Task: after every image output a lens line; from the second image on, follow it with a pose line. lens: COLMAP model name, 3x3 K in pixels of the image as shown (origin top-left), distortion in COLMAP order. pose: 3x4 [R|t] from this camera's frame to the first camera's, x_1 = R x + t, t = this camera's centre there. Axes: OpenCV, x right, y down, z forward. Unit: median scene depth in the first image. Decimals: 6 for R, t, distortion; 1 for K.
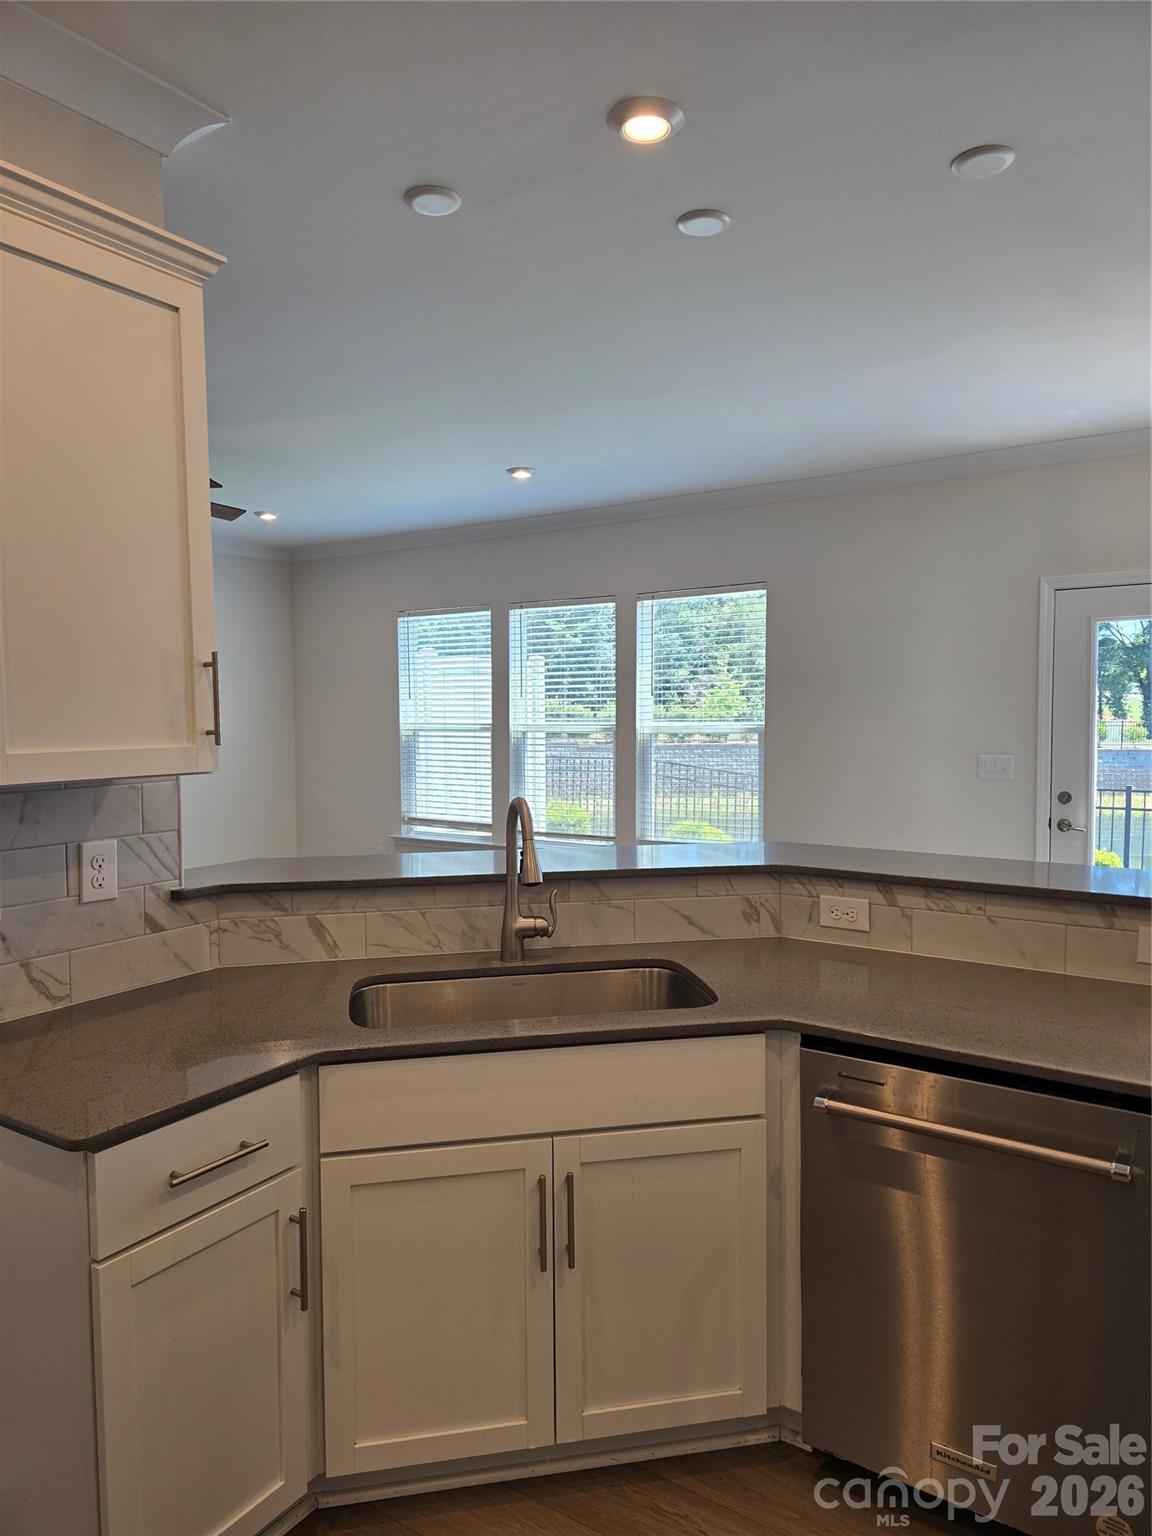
lens RADIAL K [[1036.7, 0, 578.1], [0, 1036.7, 771.6], [0, 0, 1]] dist [0.065828, -0.055074]
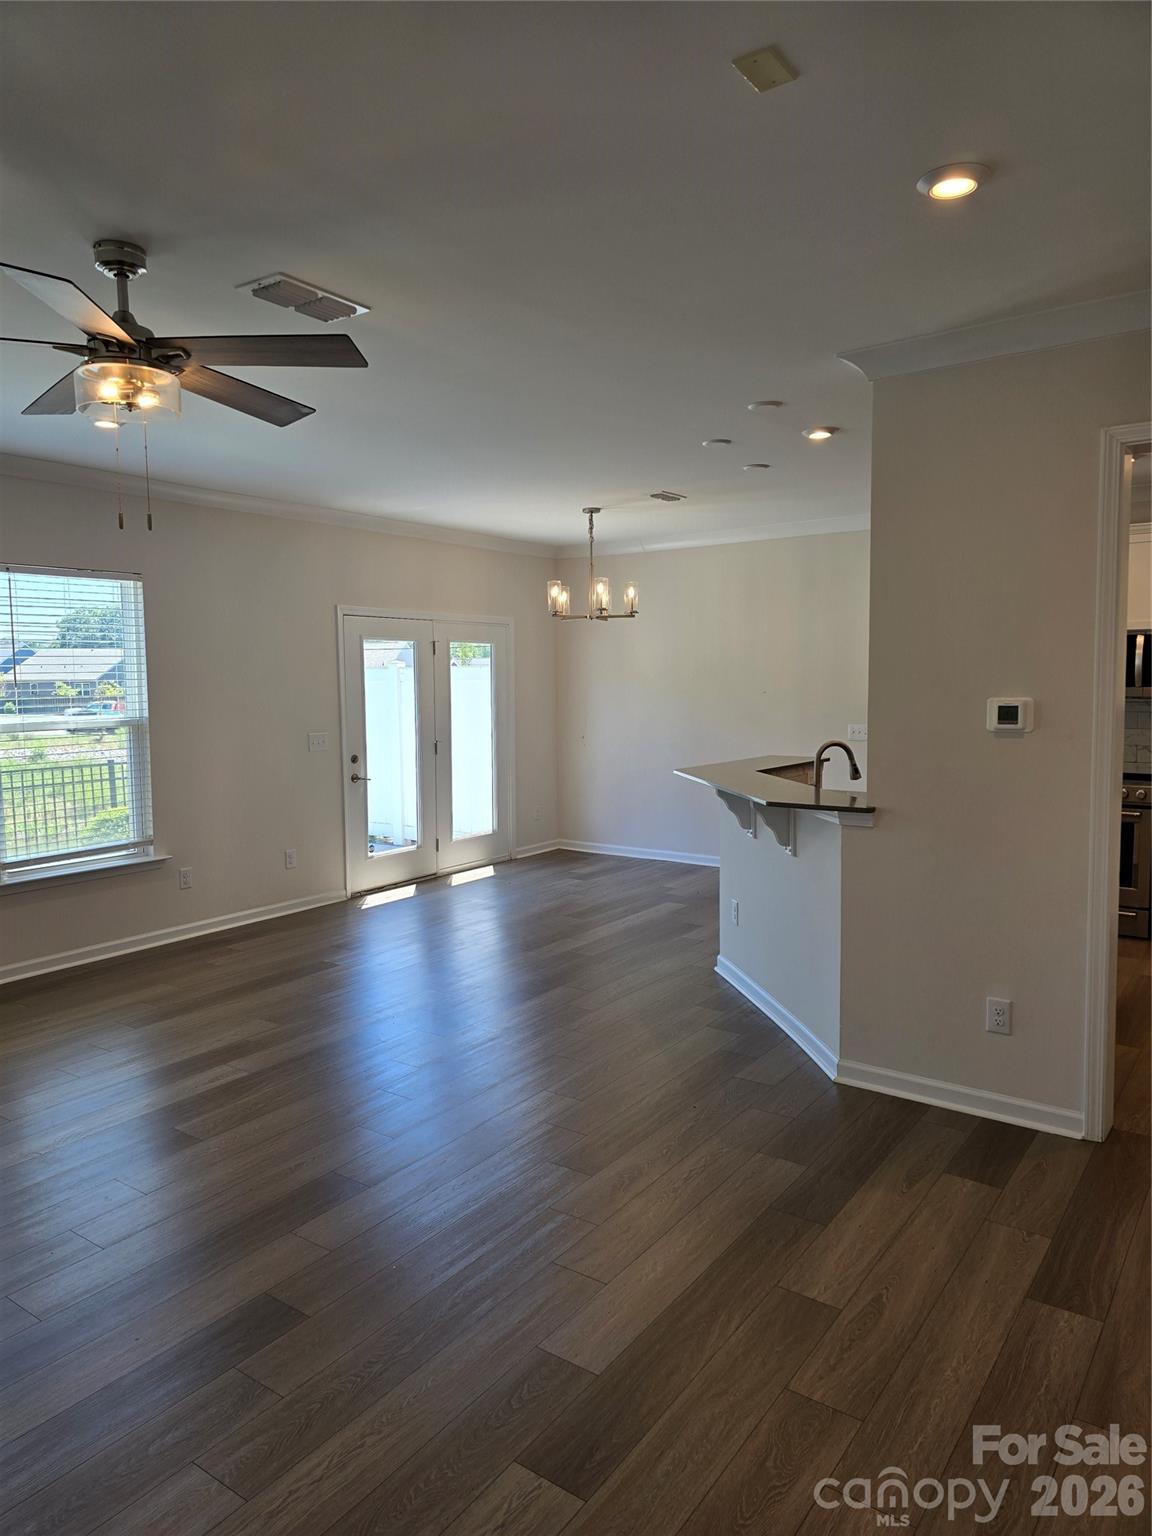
lens RADIAL K [[1009.8, 0, 576.0], [0, 1009.8, 768.0], [0, 0, 1]] dist [0.090354, -0.064248]
pose [[0.041925, -0.082093, 0.995742, -0.925406], [0.071194, 0.994331, 0.078979, -0.052104], [-0.996581, 0.067580, 0.047532, 0.625651]]
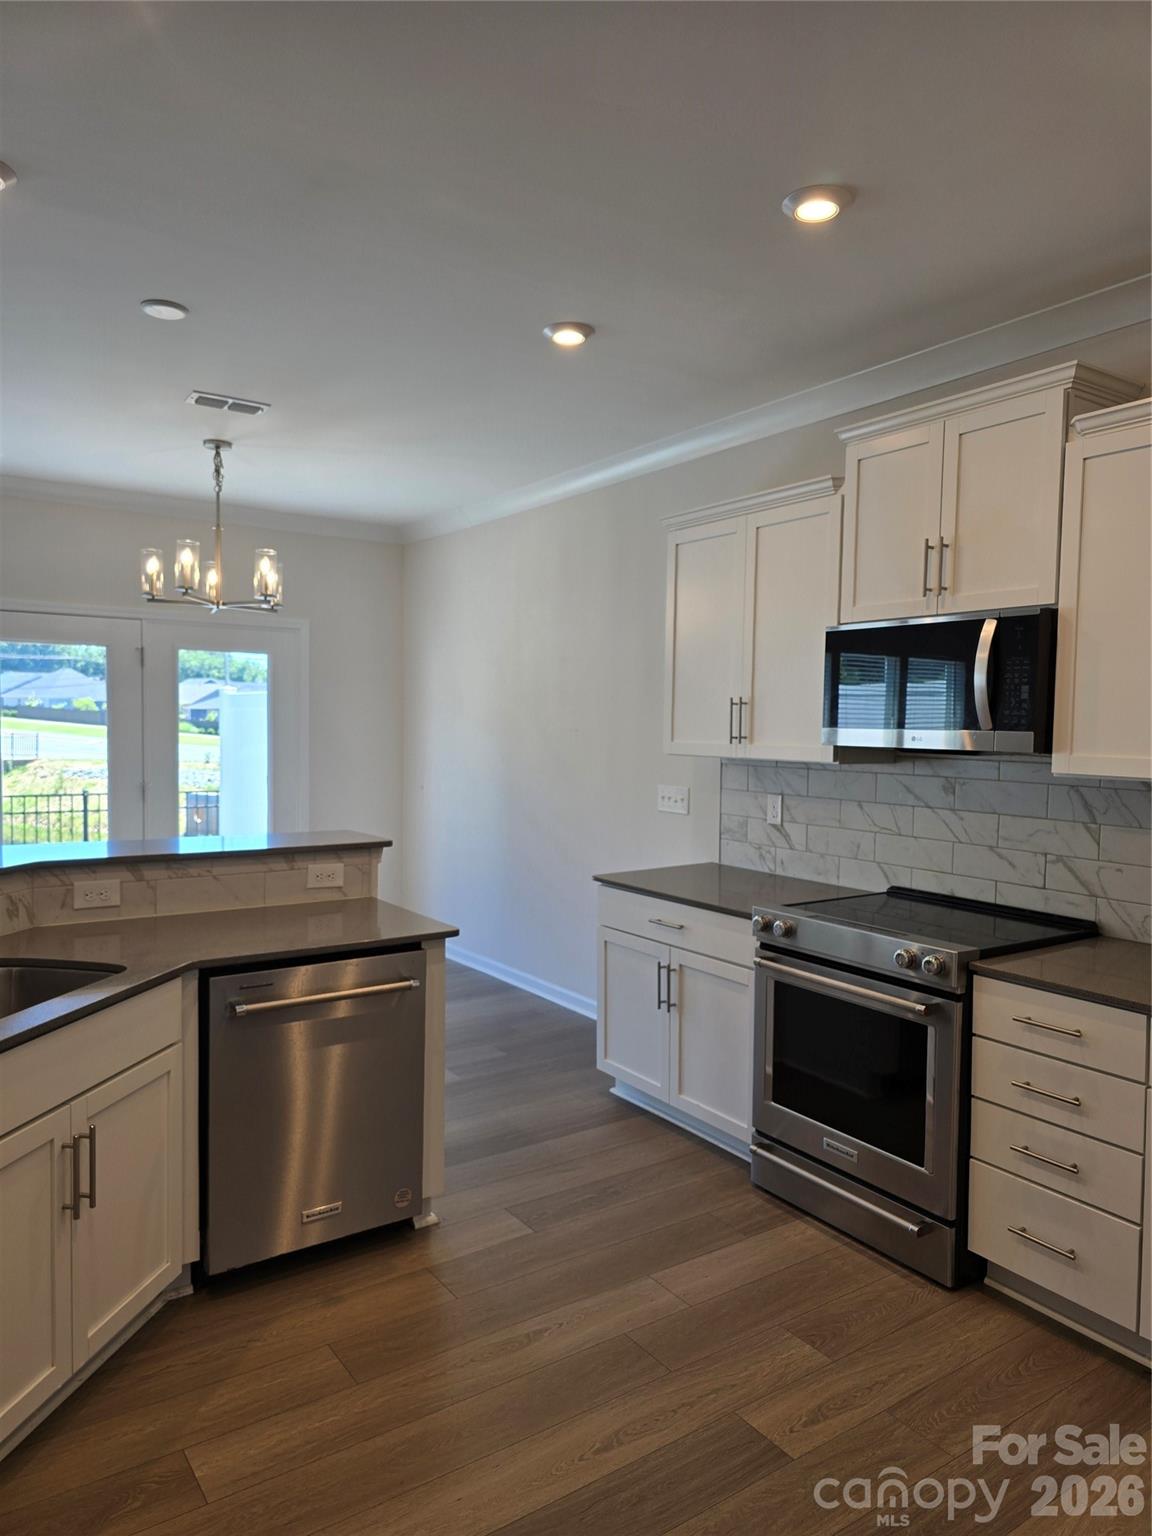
lens RADIAL K [[1036.7, 0, 578.1], [0, 1036.7, 771.6], [0, 0, 1]] dist [0.065828, -0.055074]
pose [[0.372486, -0.034574, 0.927394, -0.308696], [0.041718, 0.998919, 0.020484, -0.002584], [-0.927100, 0.031059, 0.373525, 0.020450]]
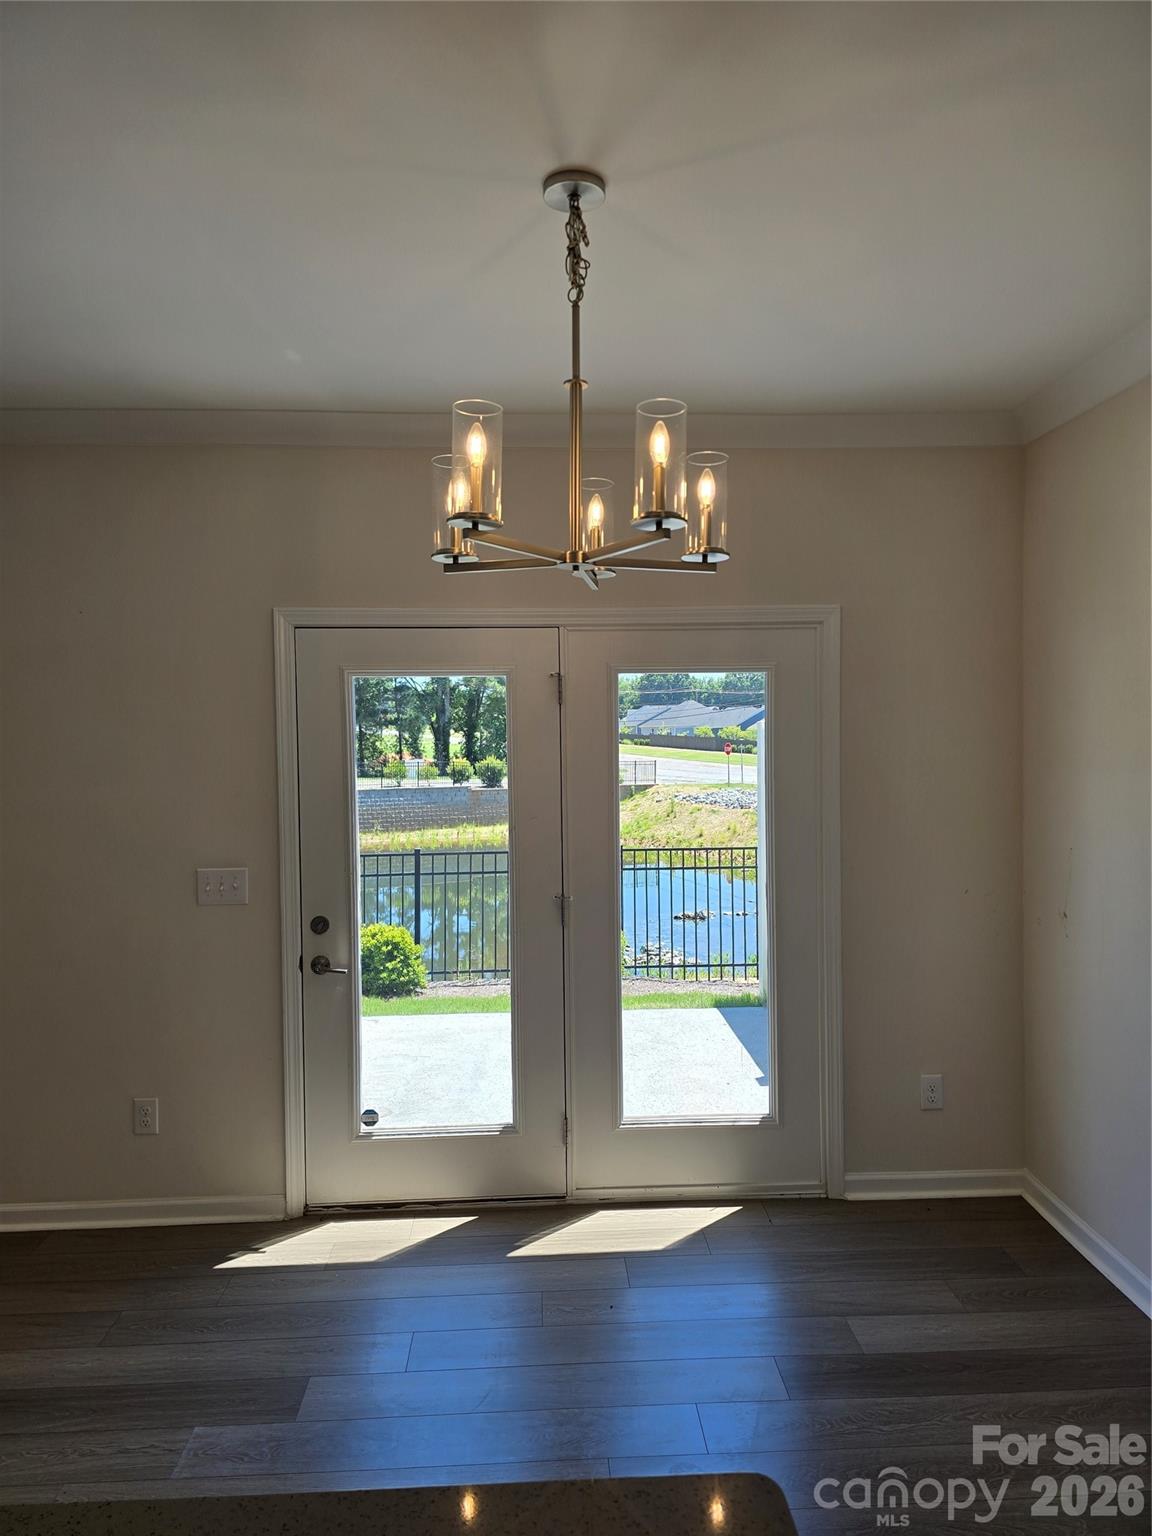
lens RADIAL K [[1036.7, 0, 578.1], [0, 1036.7, 771.6], [0, 0, 1]] dist [0.065828, -0.055074]
pose [[0.808831, -0.019025, 0.587733, 0.197106], [0.041015, 0.998868, -0.024111, -0.053358], [-0.586609, 0.043608, 0.808696, 0.333434]]
